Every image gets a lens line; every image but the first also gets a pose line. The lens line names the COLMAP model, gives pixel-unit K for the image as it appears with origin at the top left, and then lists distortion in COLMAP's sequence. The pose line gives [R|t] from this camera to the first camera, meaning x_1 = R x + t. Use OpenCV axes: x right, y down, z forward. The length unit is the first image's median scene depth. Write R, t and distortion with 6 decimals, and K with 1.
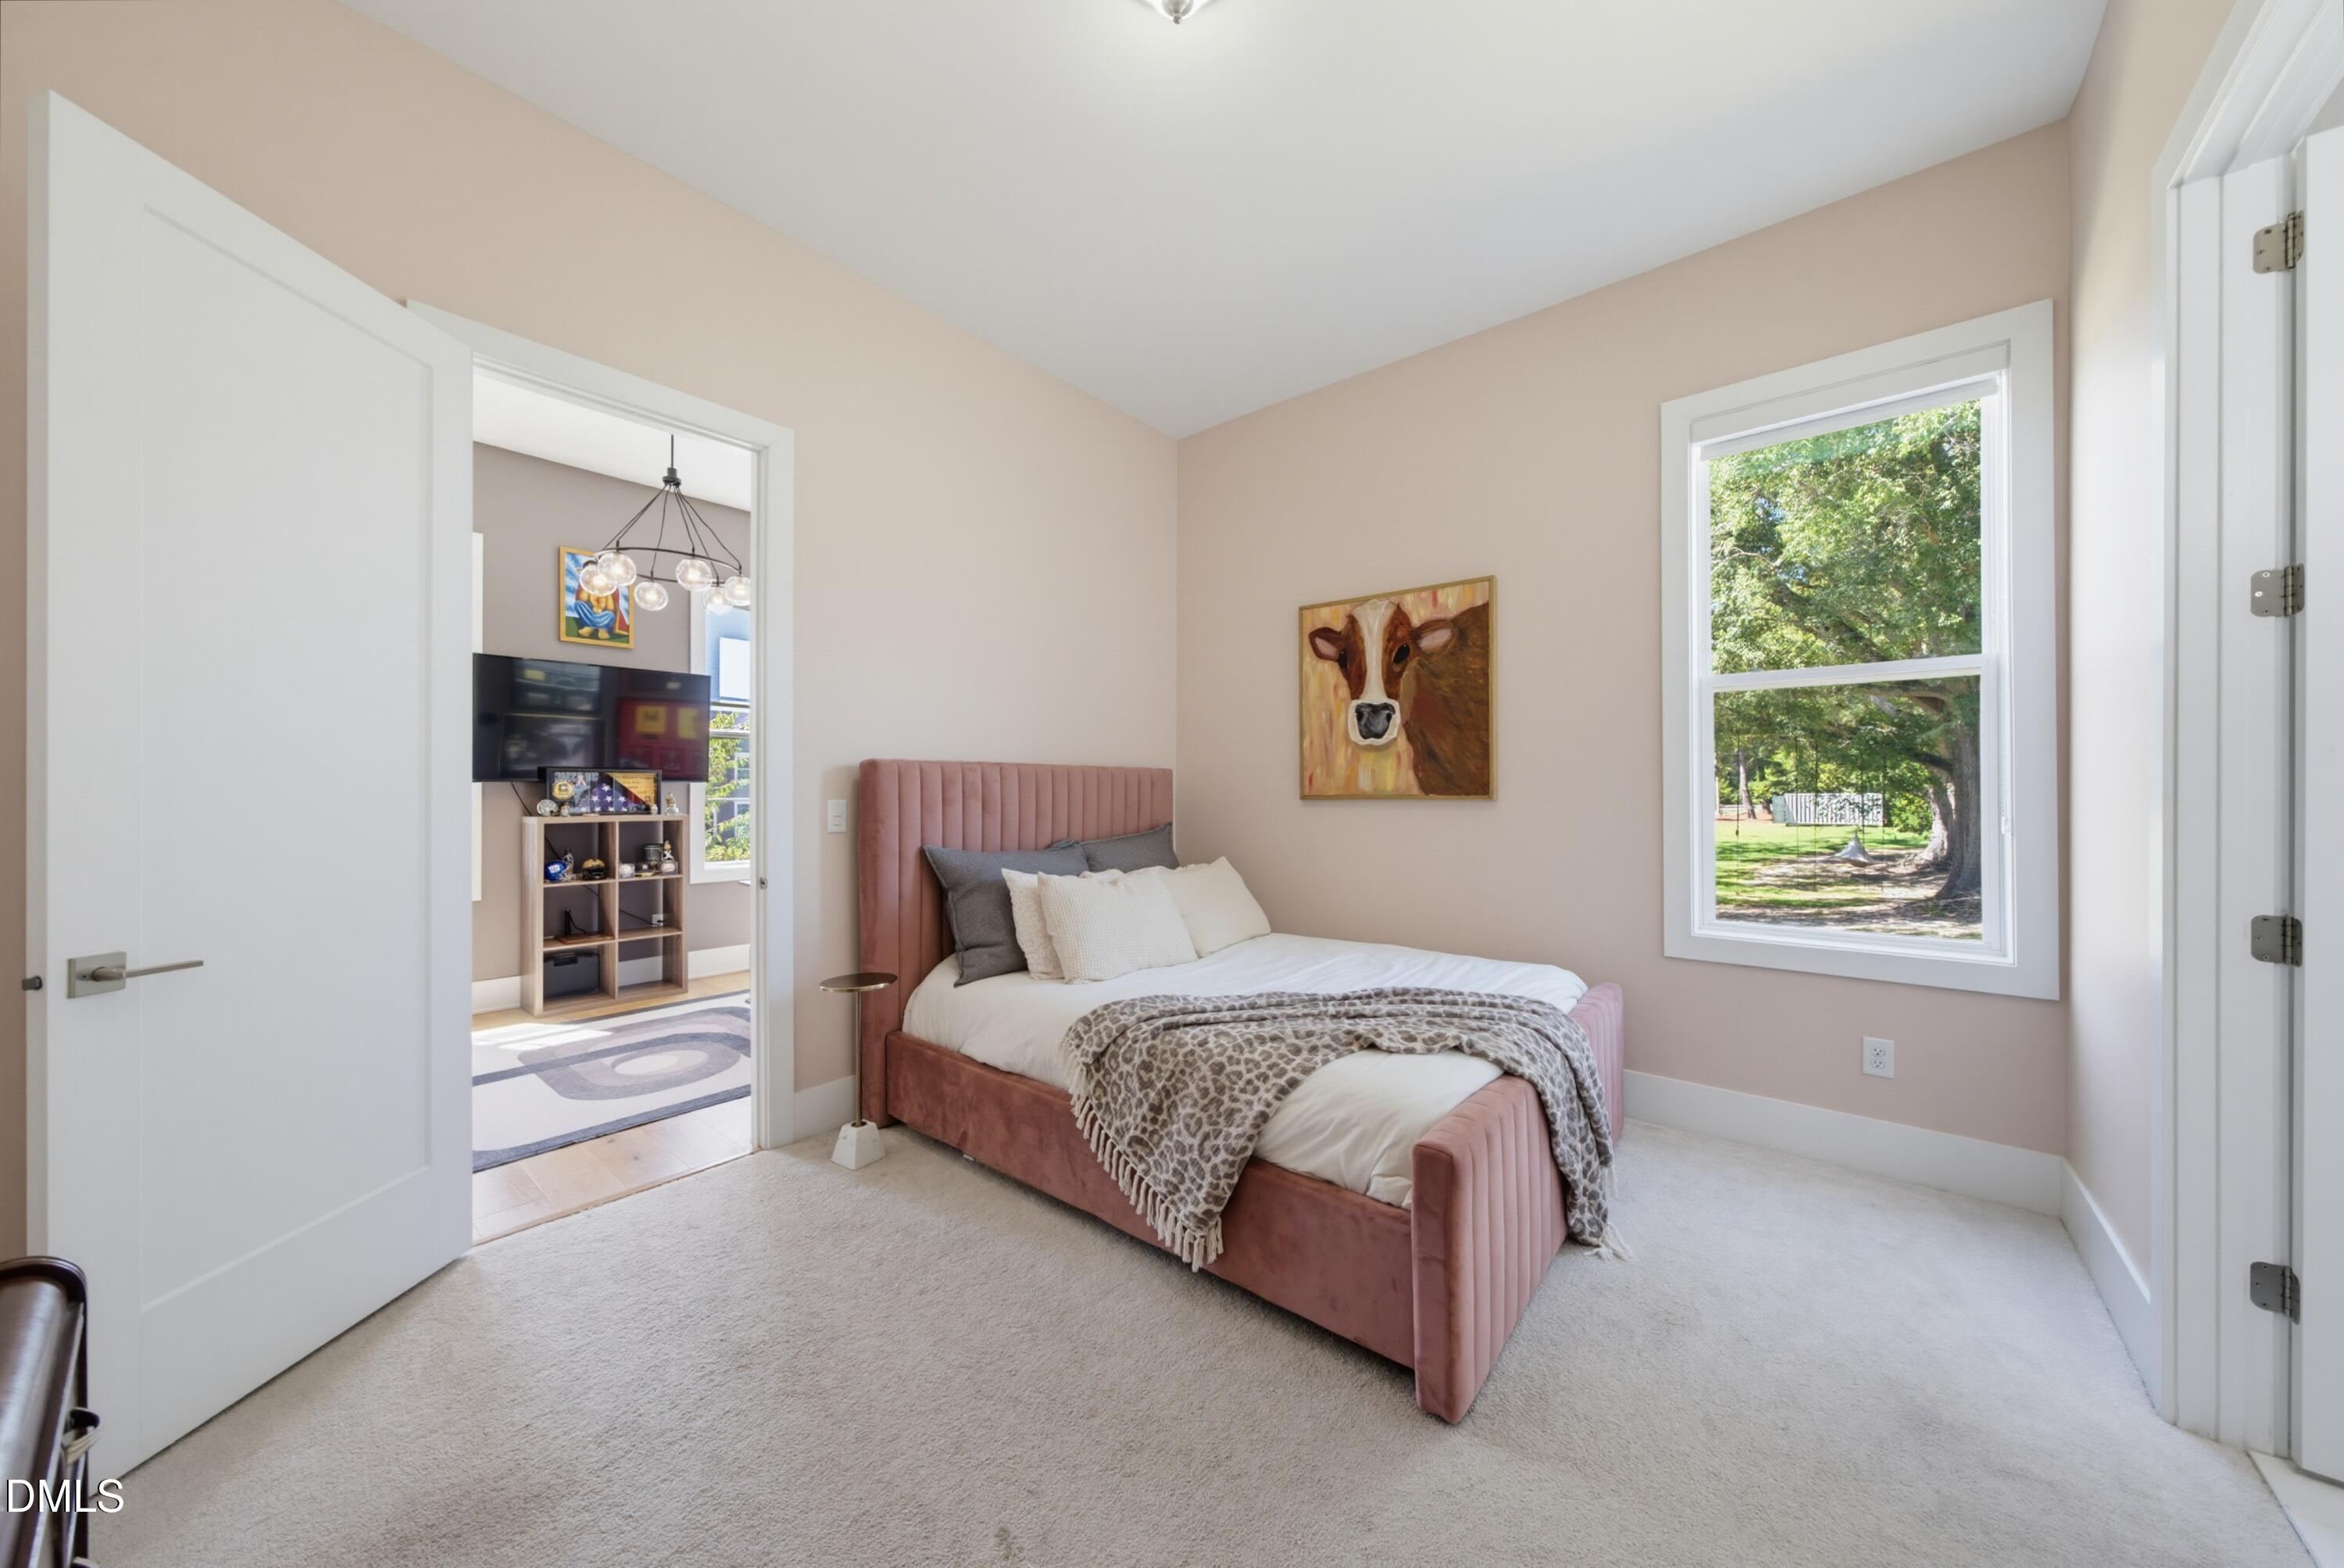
lens RADIAL K [[809.2, 0, 1190.0], [0, 809.2, 785.1], [0, 0, 1]] dist [-0.011538, 0.000062]
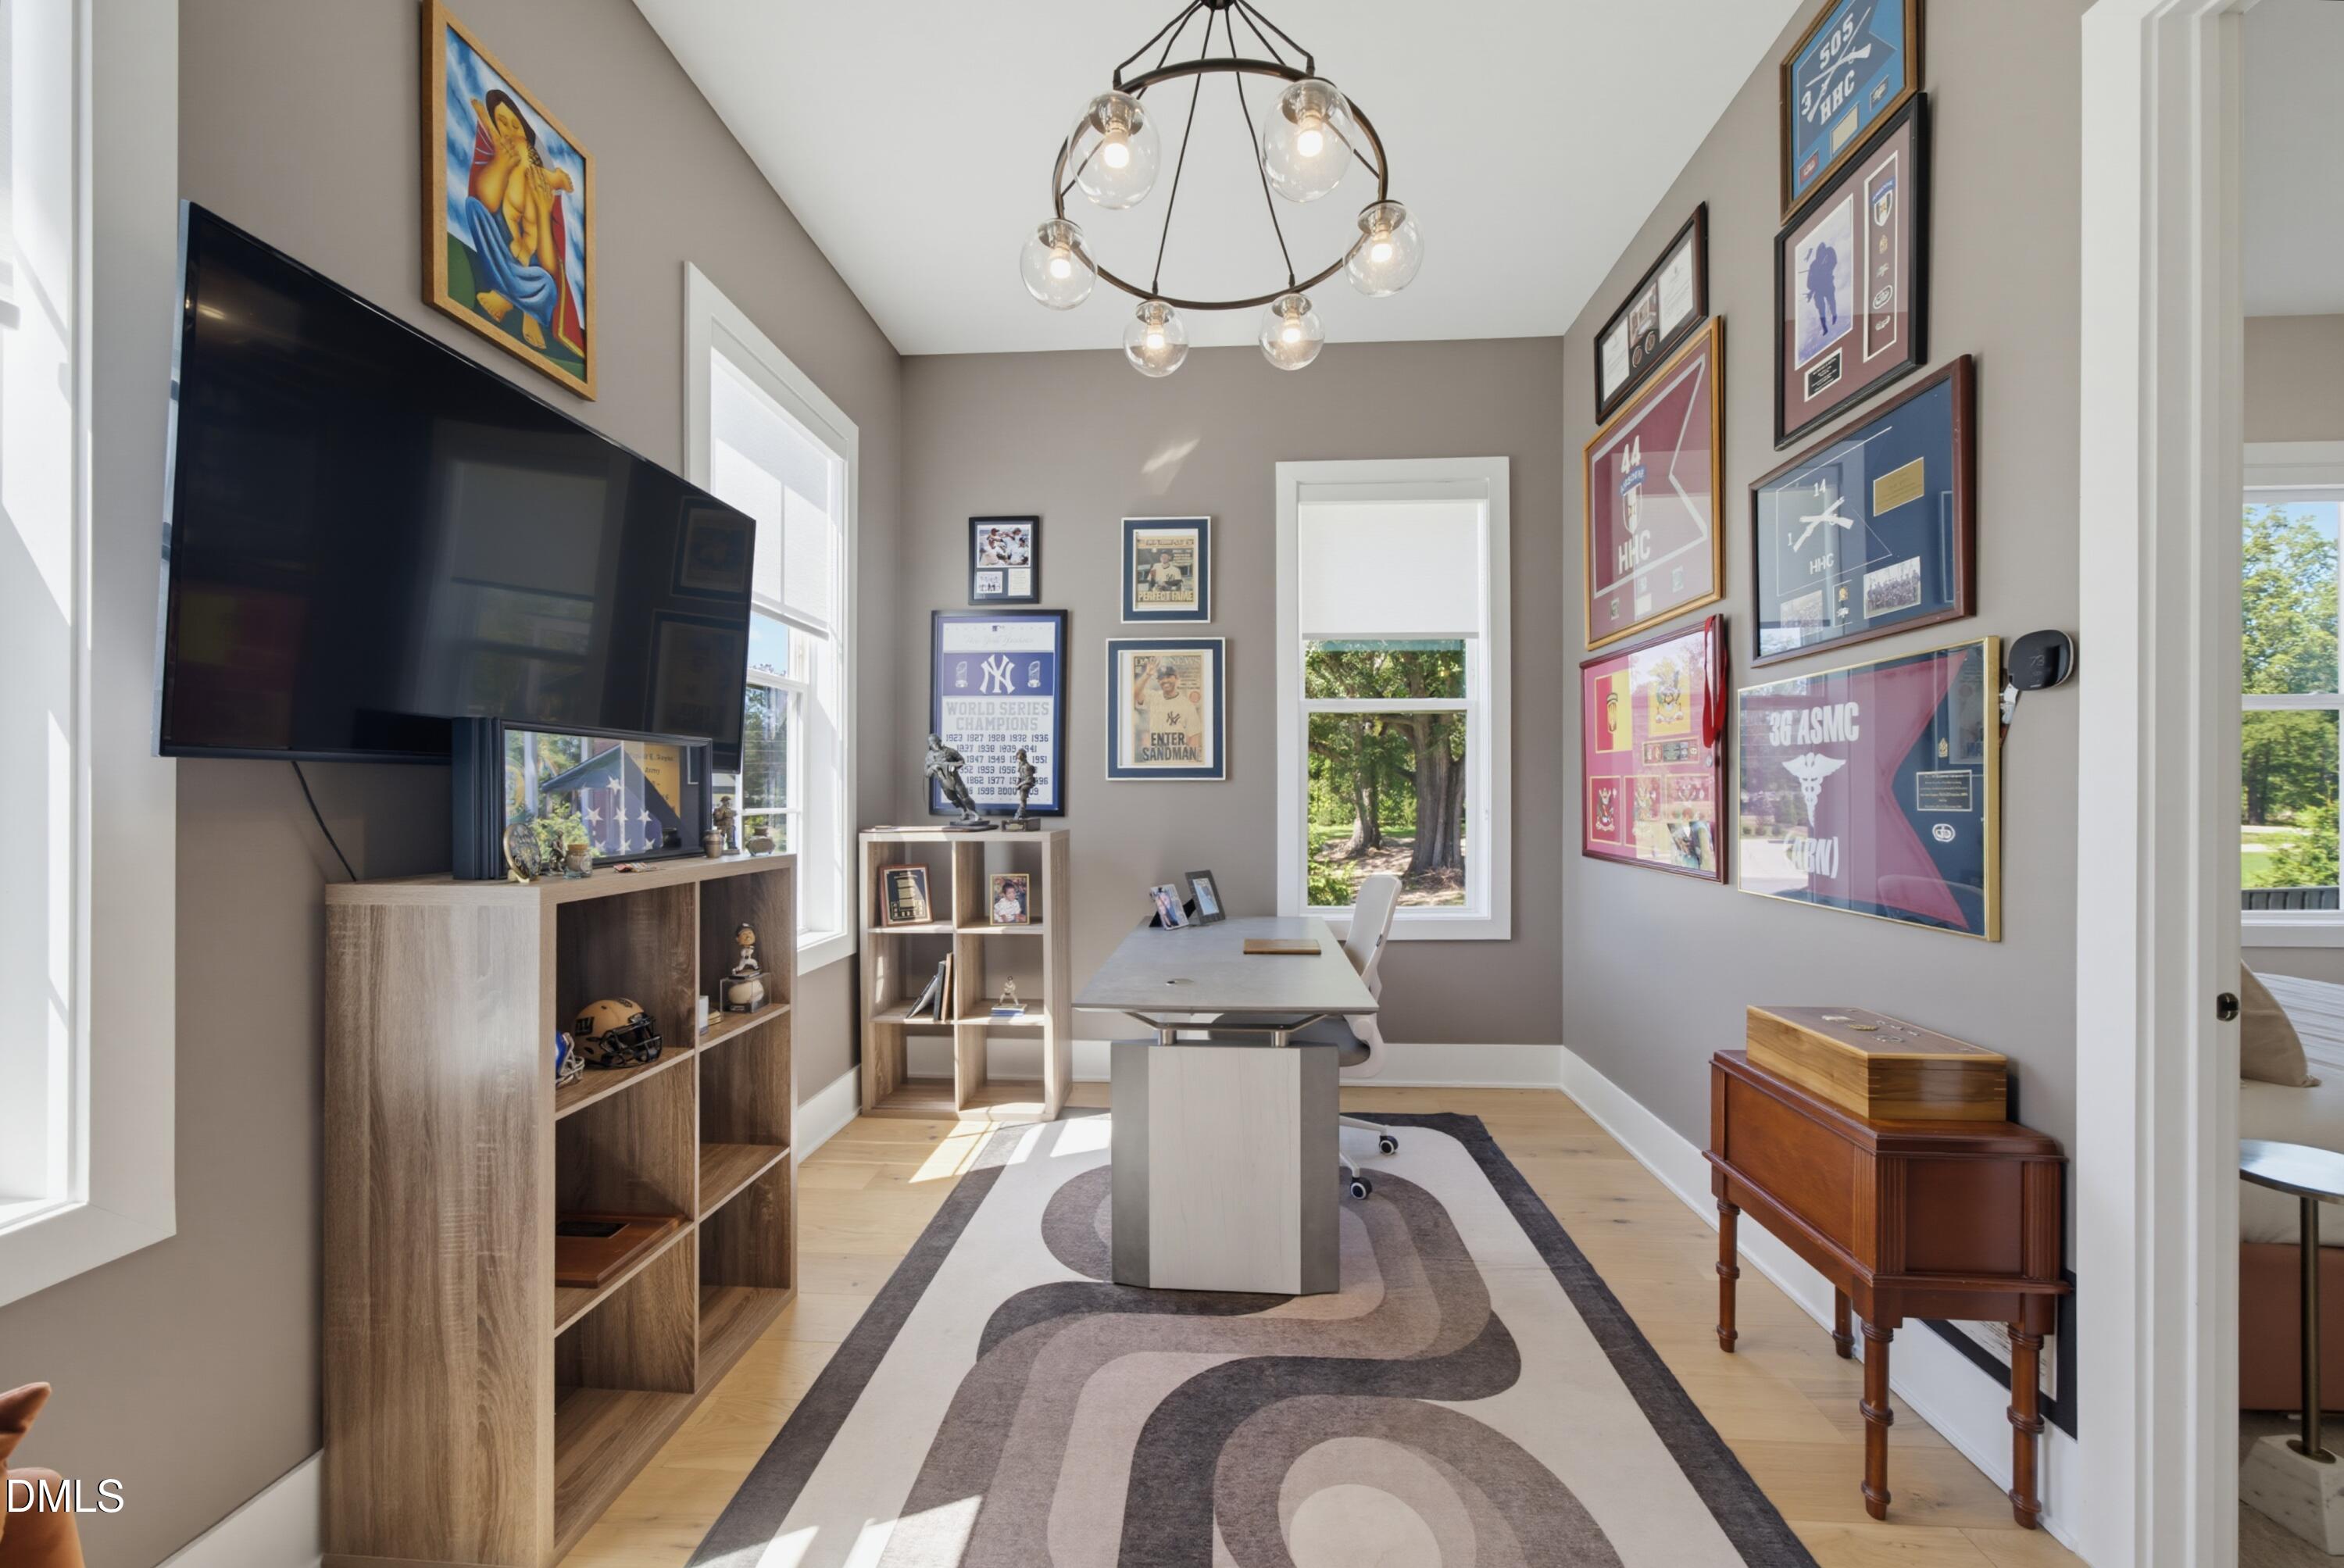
lens RADIAL K [[809.2, 0, 1184.2], [0, 809.2, 793.9], [0, 0, 1]] dist [-0.011538, 0.000062]
pose [[0.804836, -0.000237, 0.593497, -0.714231], [-0.002598, 0.999989, 0.003922, 0.005506], [-0.593492, -0.004698, 0.804826, 0.568664]]
